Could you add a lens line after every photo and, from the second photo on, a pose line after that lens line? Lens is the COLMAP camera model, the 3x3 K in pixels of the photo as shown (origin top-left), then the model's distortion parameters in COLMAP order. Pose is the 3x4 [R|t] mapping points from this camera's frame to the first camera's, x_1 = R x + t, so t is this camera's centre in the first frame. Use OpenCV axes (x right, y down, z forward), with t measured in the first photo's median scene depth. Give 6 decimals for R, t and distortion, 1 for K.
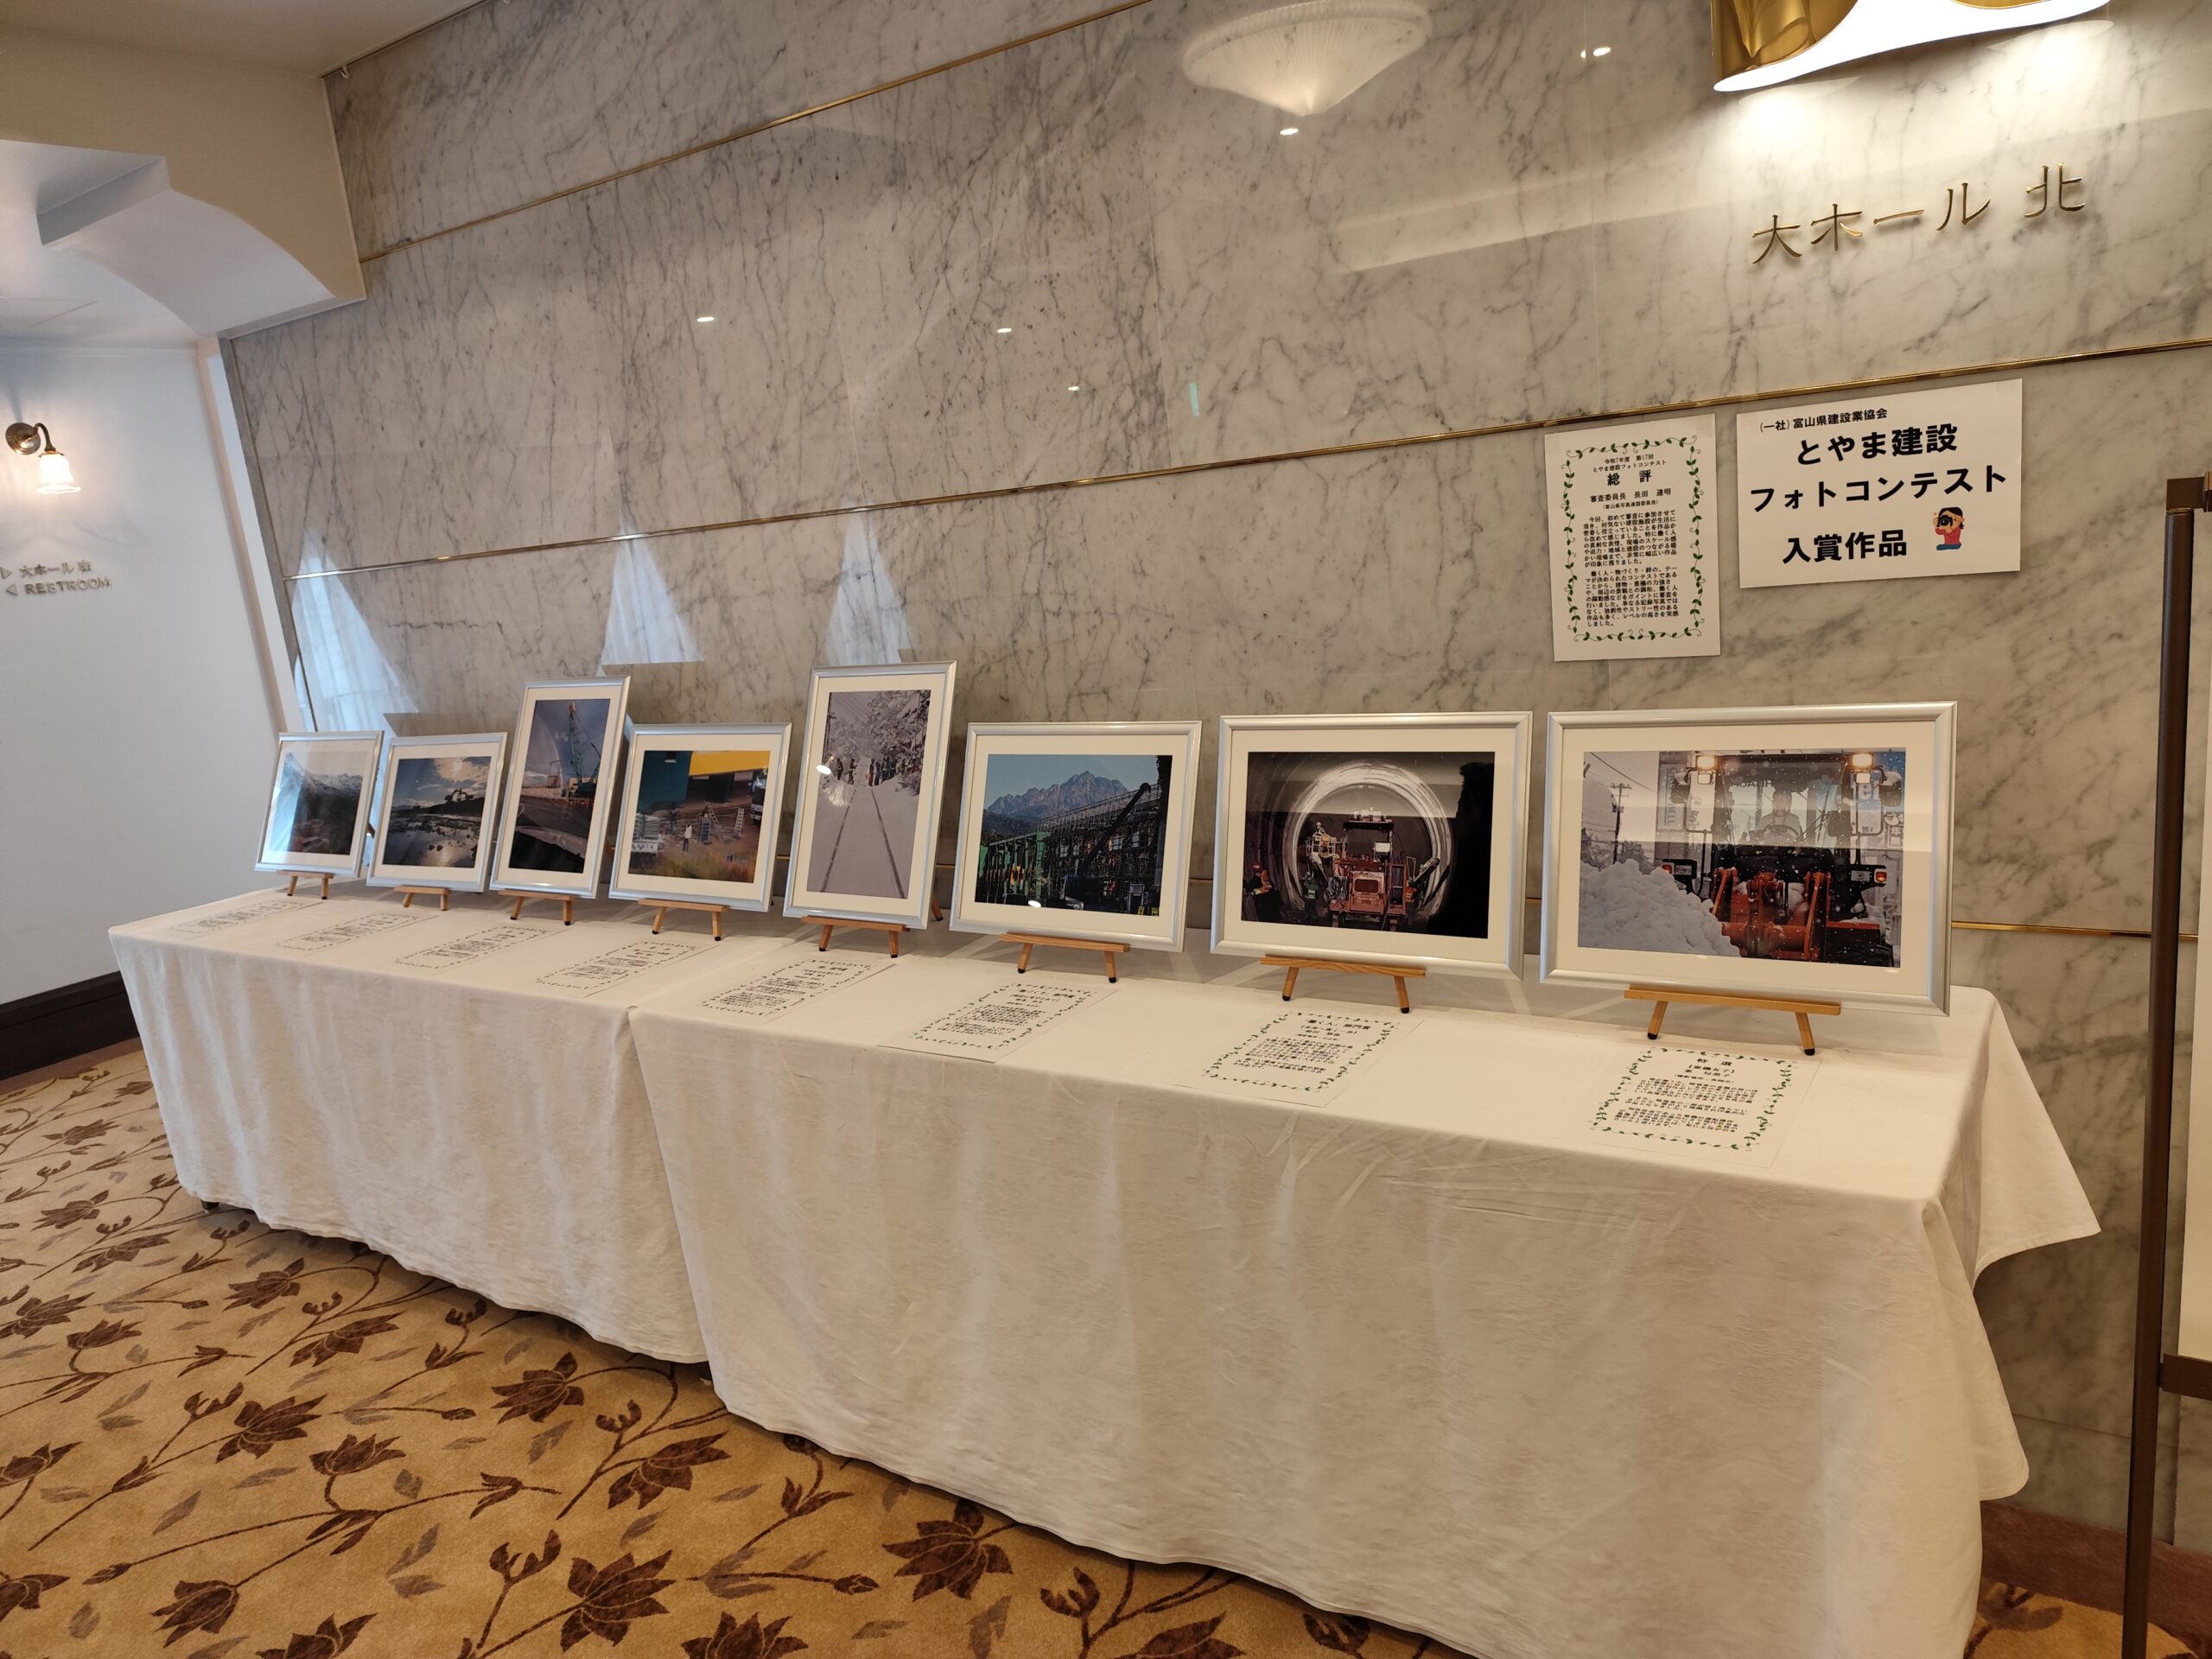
lens RADIAL K [[1534.5, 0, 1106.0], [0, 1534.5, 829.5], [0, 0, 1]] dist [-0.001645, -0.006831]
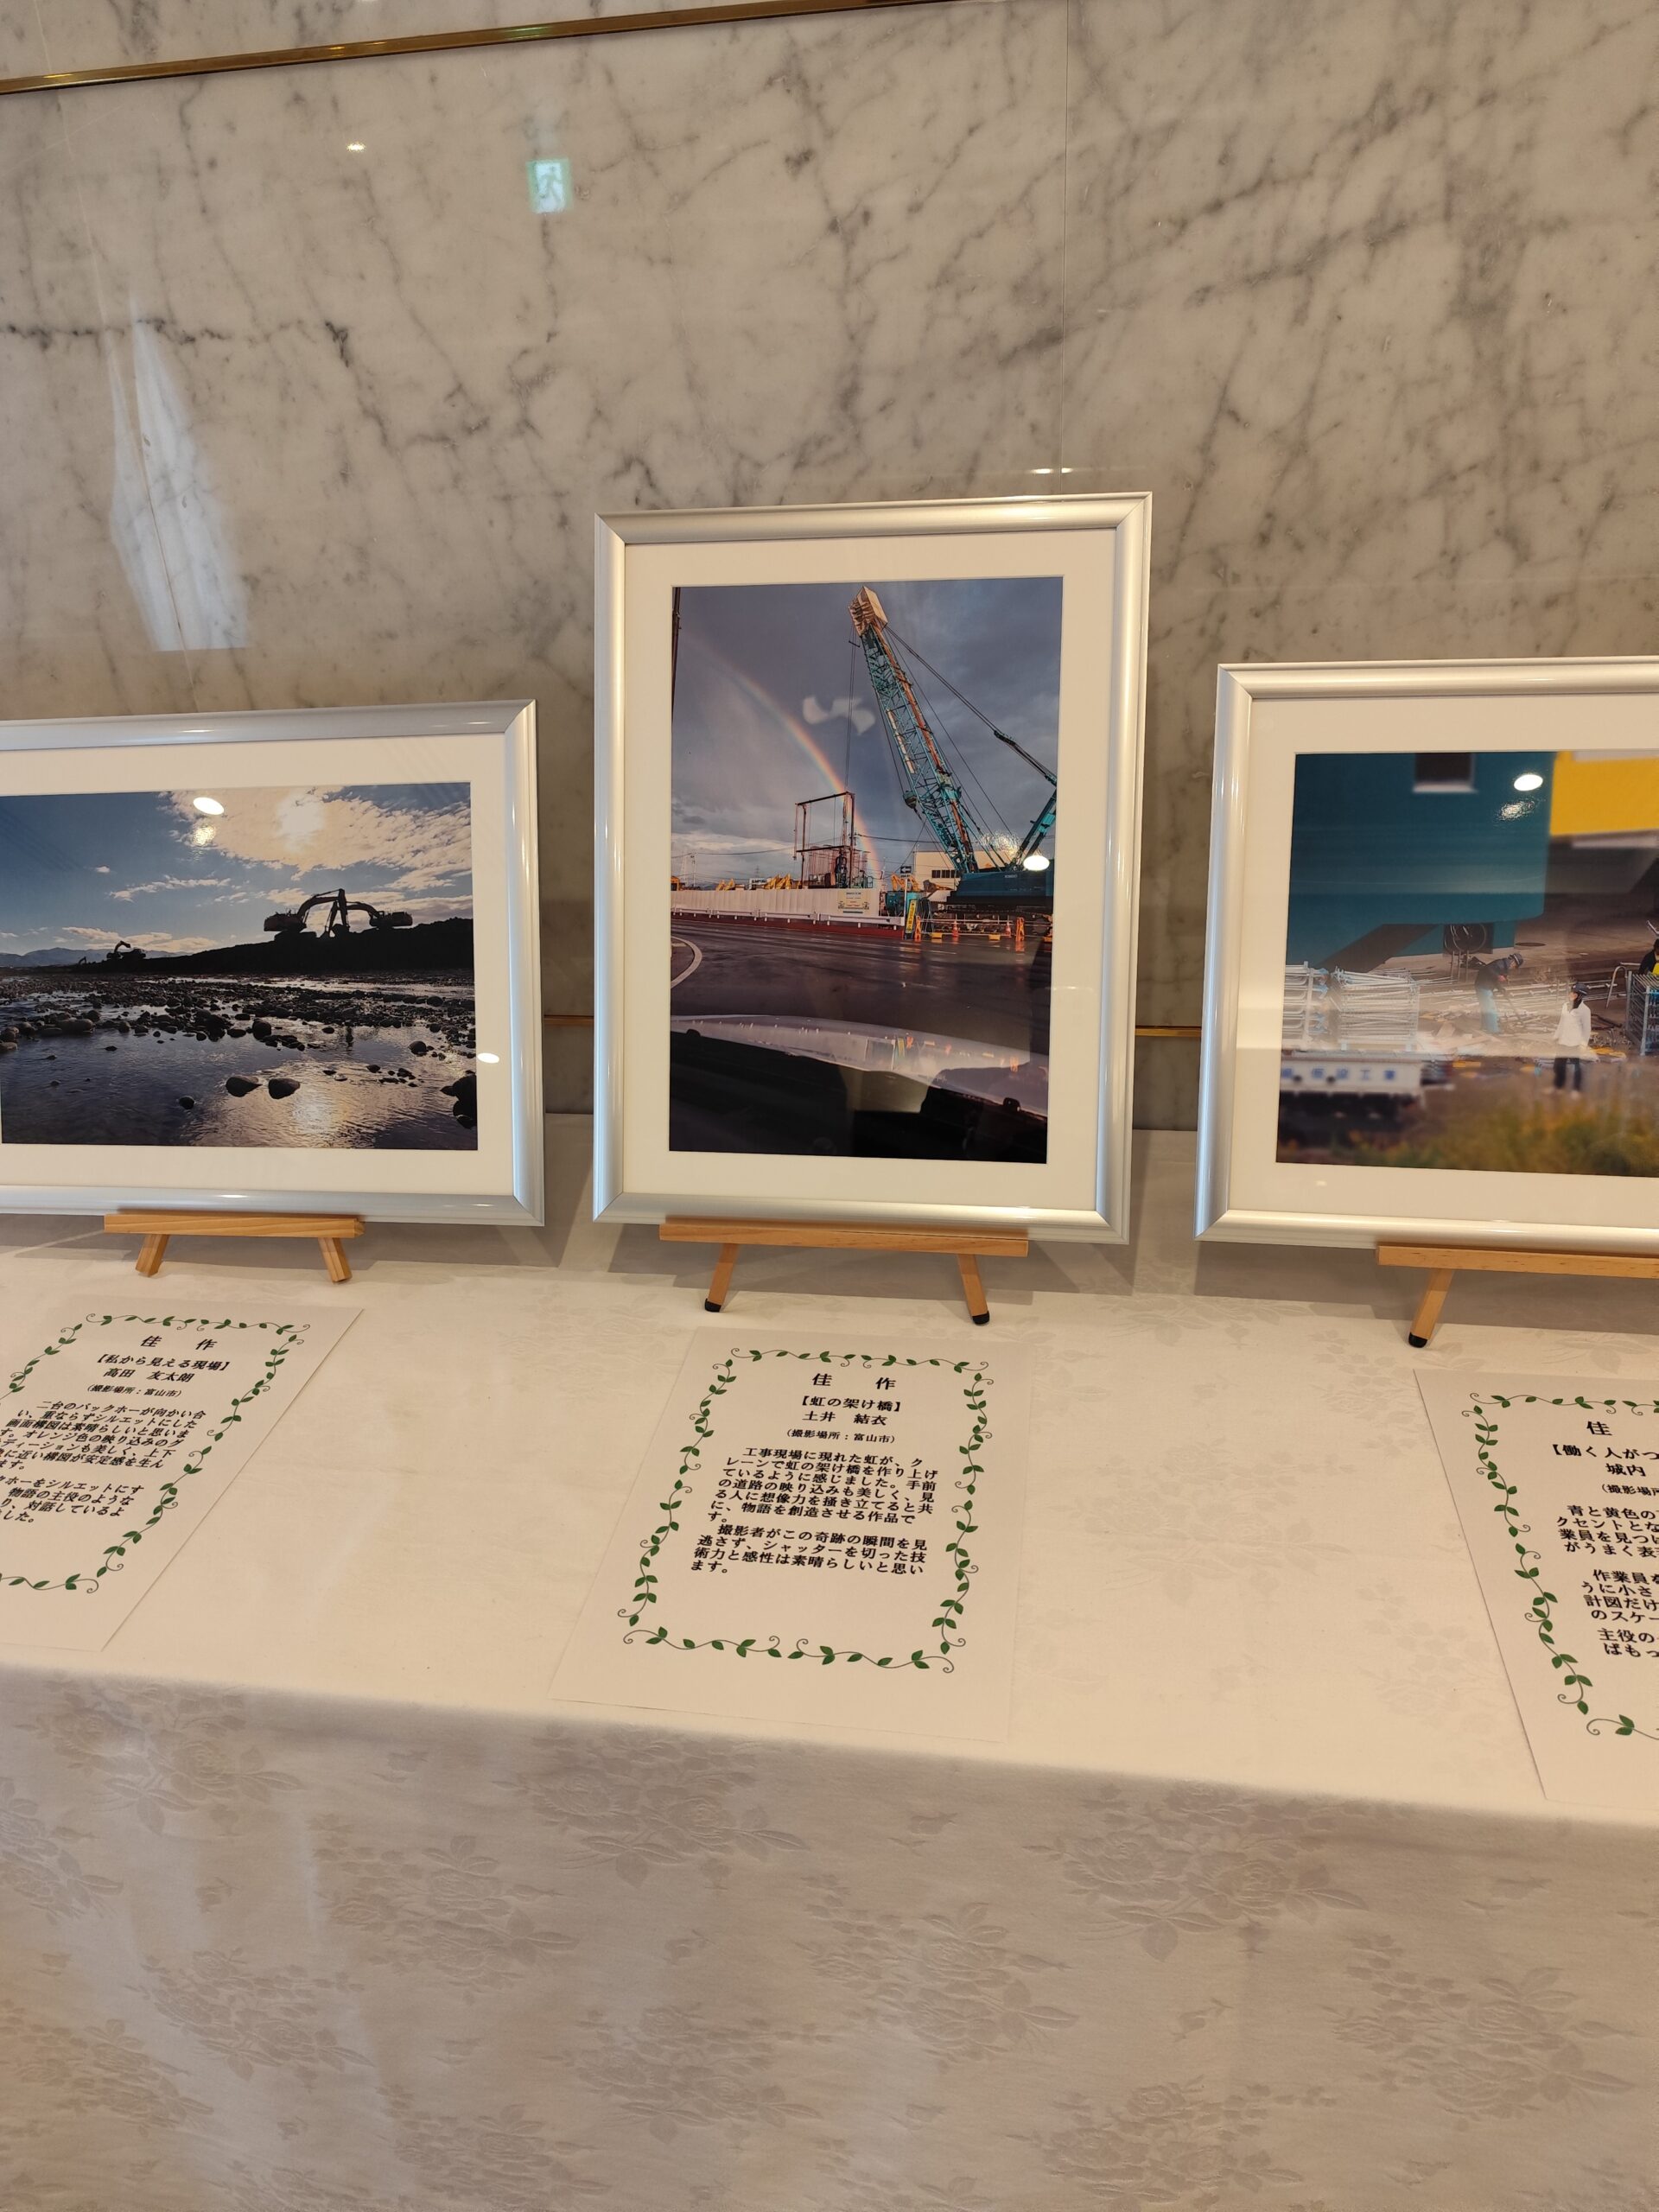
lens RADIAL K [[1534.5, 0, 829.5], [0, 1534.5, 1106.0], [0, 0, 1]] dist [-0.001645, -0.006831]
pose [[0.911240, -0.132193, 0.390086, -0.473951], [0.042470, 0.972204, 0.230252, -0.053527], [-0.409680, -0.193248, 0.891525, 0.702557]]
